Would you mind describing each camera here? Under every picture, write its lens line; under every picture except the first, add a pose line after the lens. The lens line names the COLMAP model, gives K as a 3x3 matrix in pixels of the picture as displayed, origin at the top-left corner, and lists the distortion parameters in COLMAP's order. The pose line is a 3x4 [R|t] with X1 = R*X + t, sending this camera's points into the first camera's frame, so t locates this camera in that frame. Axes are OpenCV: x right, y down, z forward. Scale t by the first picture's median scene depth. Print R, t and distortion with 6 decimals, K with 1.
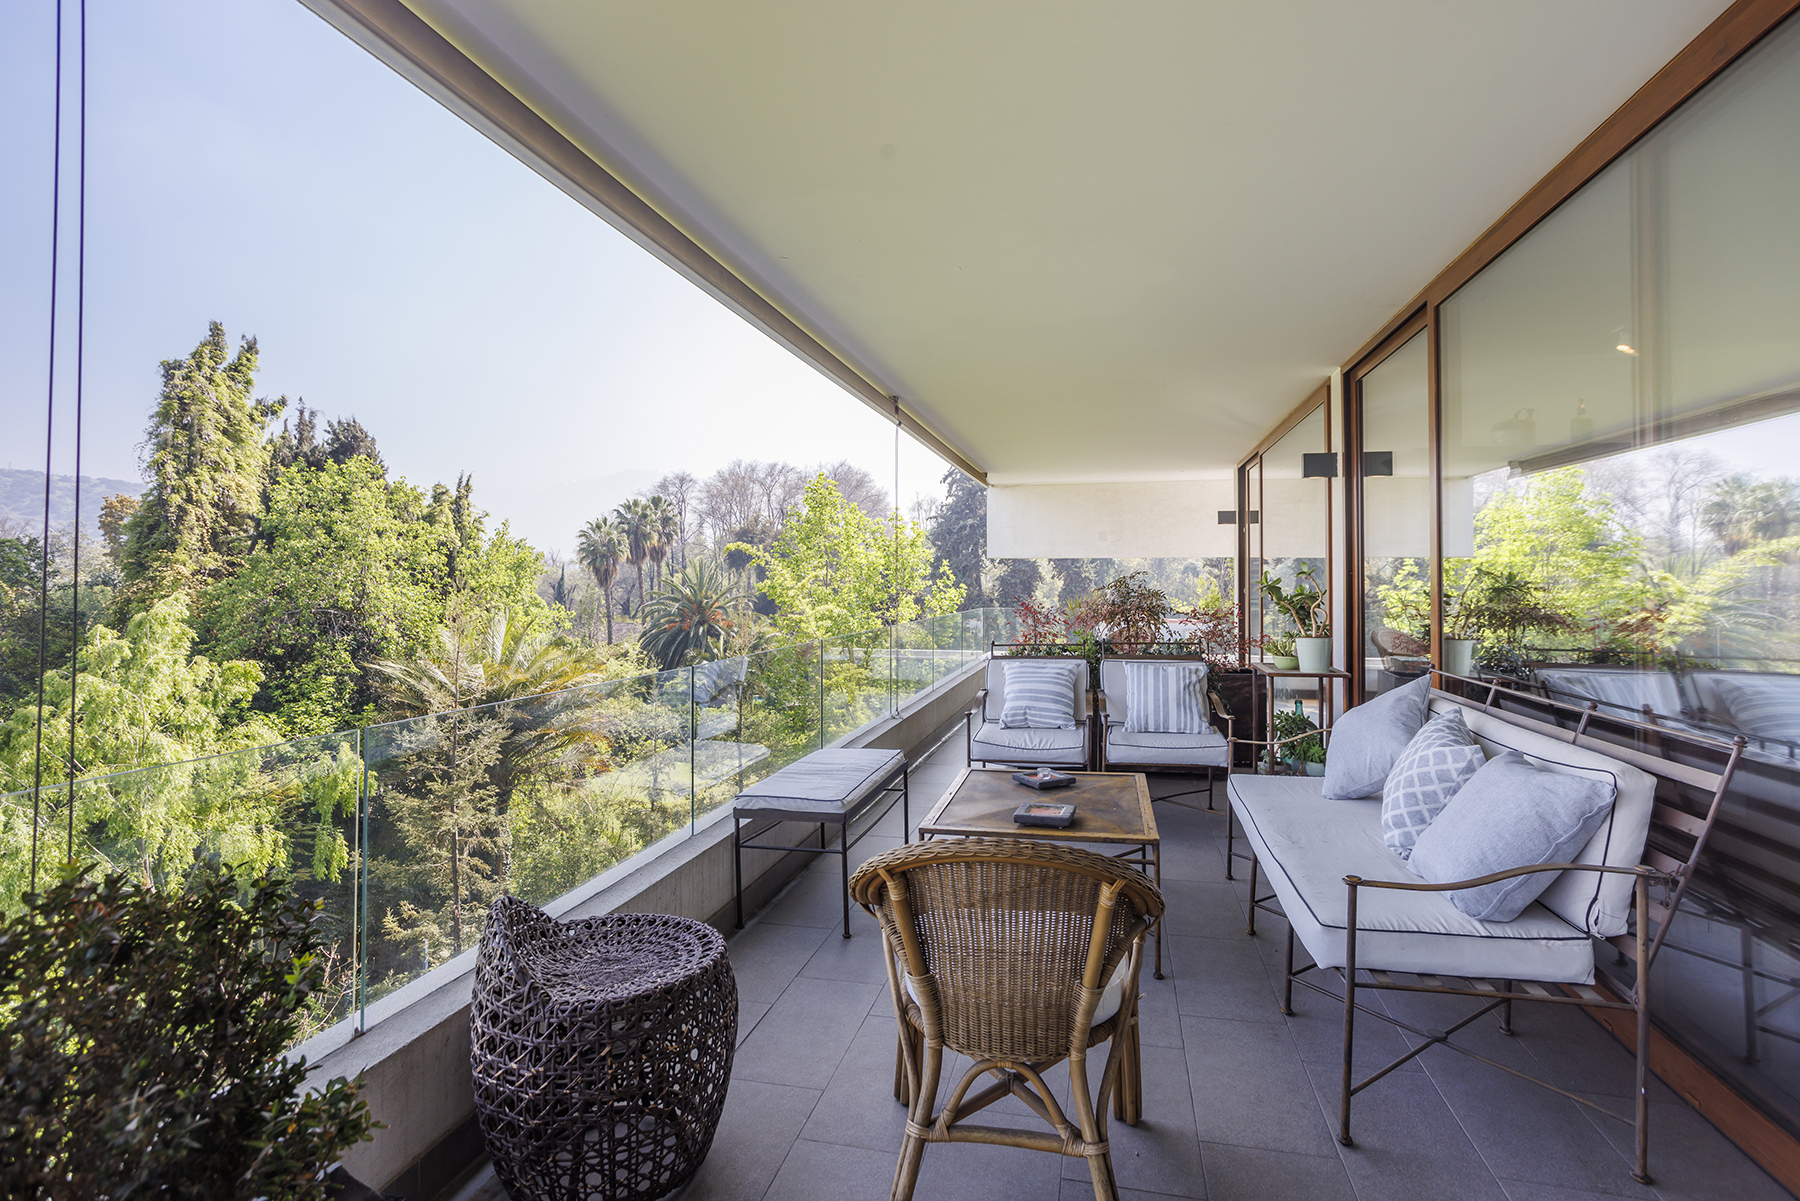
lens RADIAL K [[861.0, 0, 899.8], [0, 861.0, 571.6], [0, 0, 1]] dist [-0.019261, 0.004504]
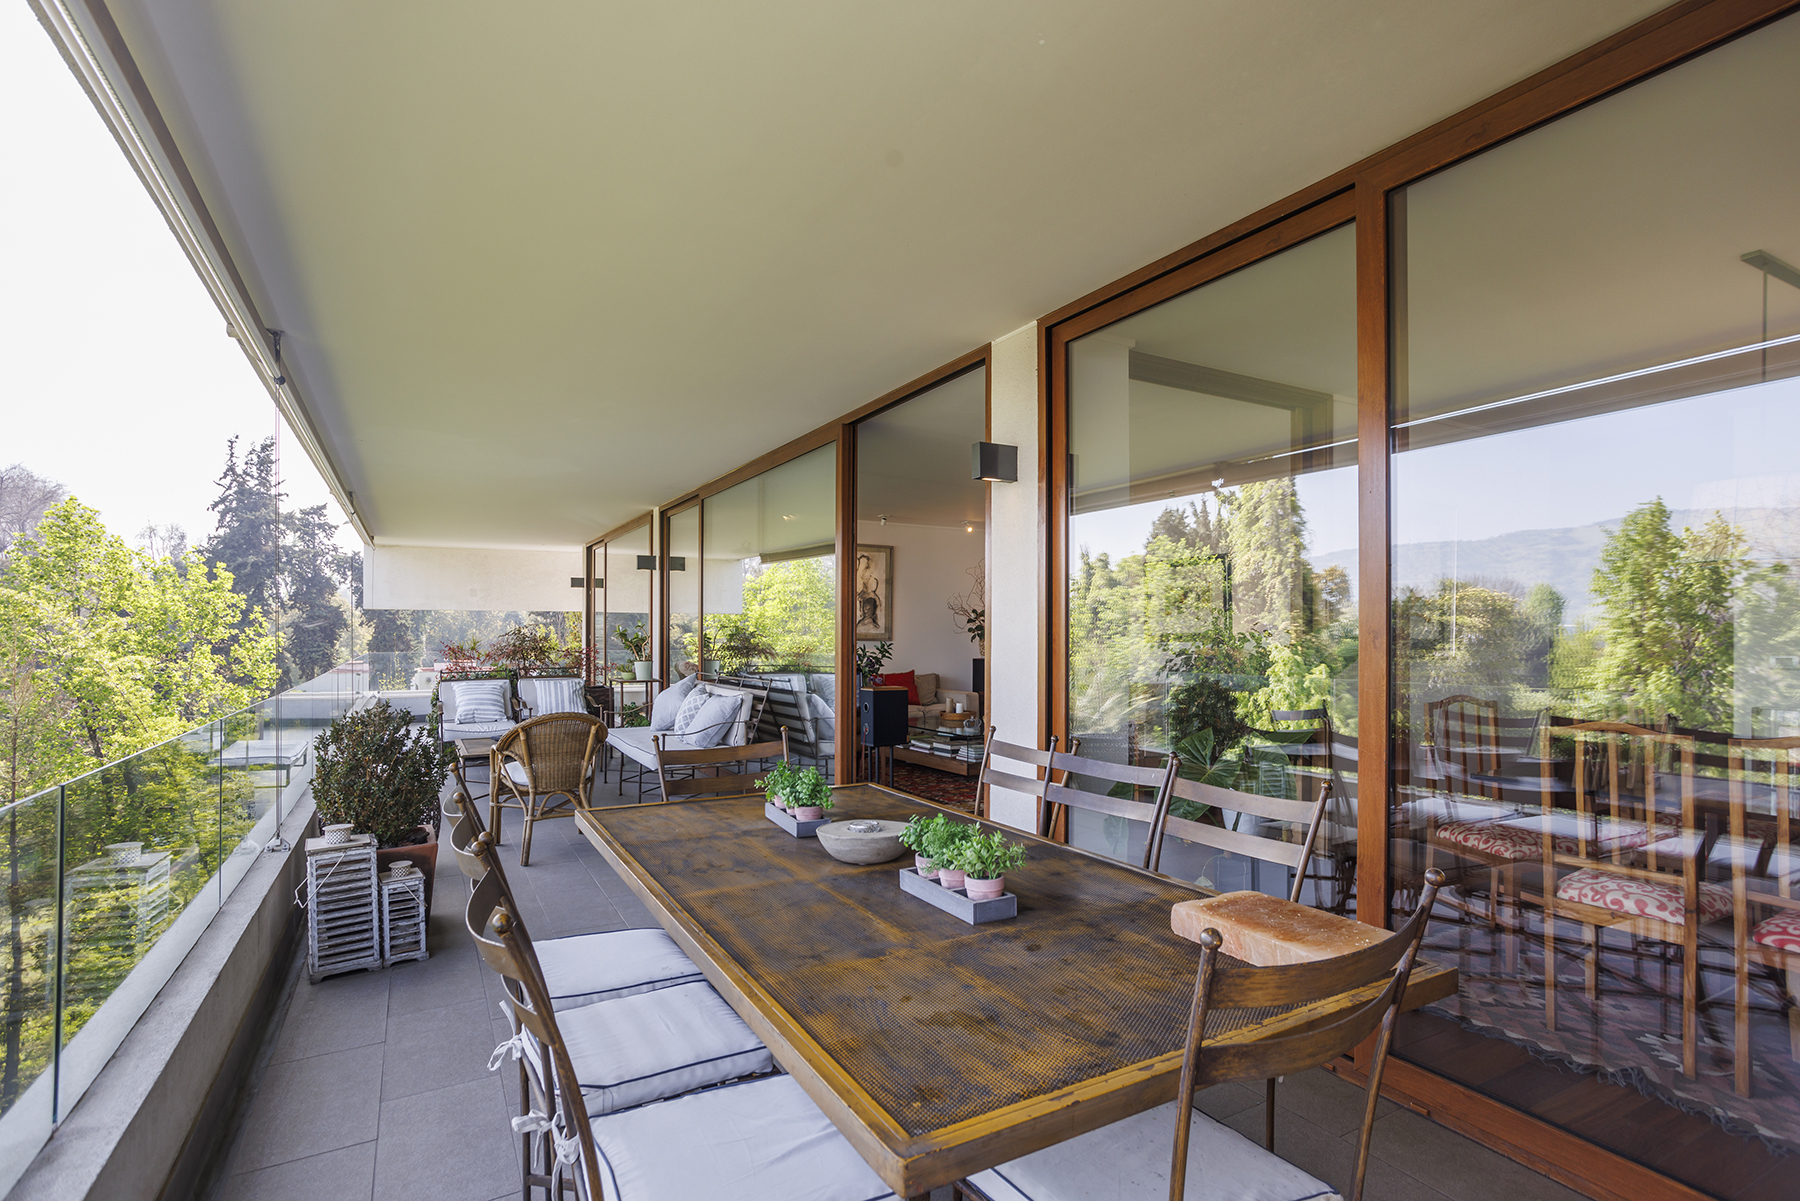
lens RADIAL K [[861.0, 0, 898.3], [0, 861.0, 613.6], [0, 0, 1]] dist [-0.019261, 0.004504]
pose [[0.730125, 0.011113, 0.683223, -0.310155], [-0.006807, 0.999936, -0.008990, -0.009293], [-0.683280, 0.001913, 0.730154, -0.588973]]
